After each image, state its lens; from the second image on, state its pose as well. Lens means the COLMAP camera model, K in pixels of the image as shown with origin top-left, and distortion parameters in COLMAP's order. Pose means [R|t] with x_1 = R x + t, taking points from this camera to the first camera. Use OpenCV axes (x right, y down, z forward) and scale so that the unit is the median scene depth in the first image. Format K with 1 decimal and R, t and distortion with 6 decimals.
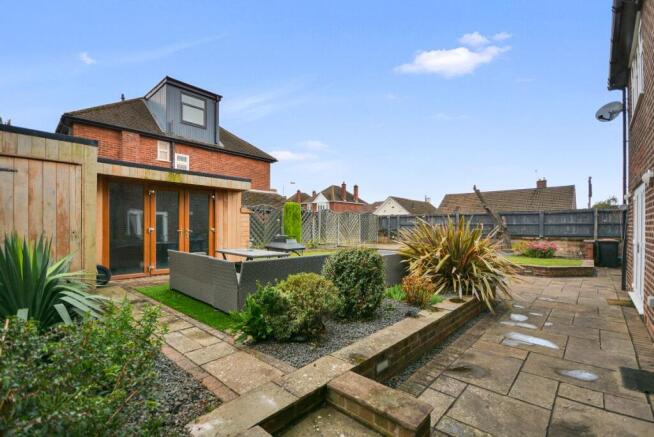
lens RADIAL K [[290.0, 0, 329.0], [0, 290.0, 229.5], [0, 0, 1]] dist [0.004507, 0.000324]
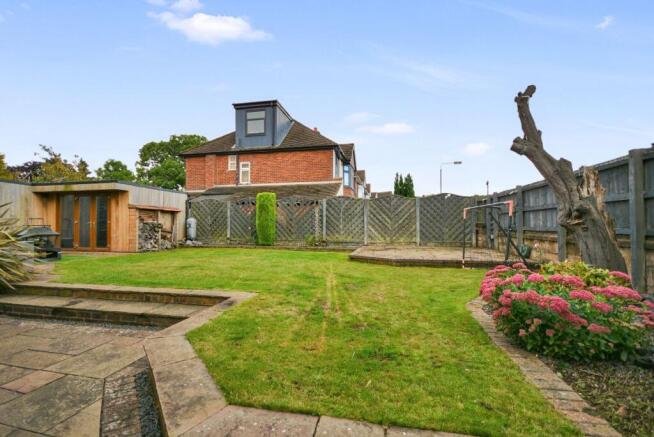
lens RADIAL K [[290.0, 0, 329.0], [0, 290.0, 229.5], [0, 0, 1]] dist [0.004507, 0.000324]
pose [[0.511653, 0.017625, -0.859012, 0.730742], [-0.002607, 0.999817, 0.018962, 0.002486], [0.859188, -0.007462, 0.511605, 0.669780]]
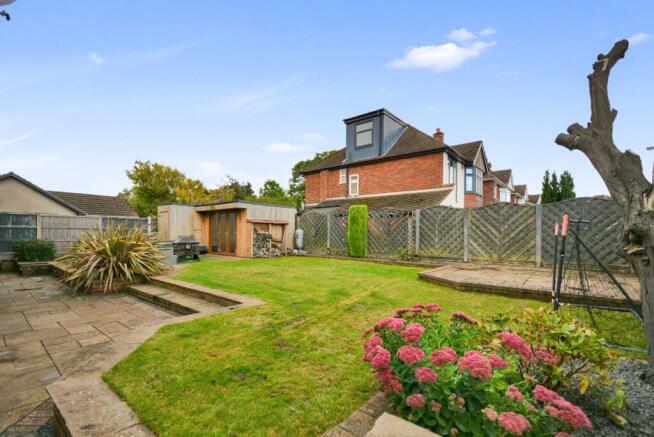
lens RADIAL K [[297.6, 0, 325.3], [0, 297.6, 240.0], [0, 0, 1]] dist [0.000012, -0.000528]
pose [[0.043315, 0.028680, -0.998650, 0.784882], [-0.009723, 0.999553, 0.028284, -0.009475], [0.999014, 0.008484, 0.043574, 0.816487]]
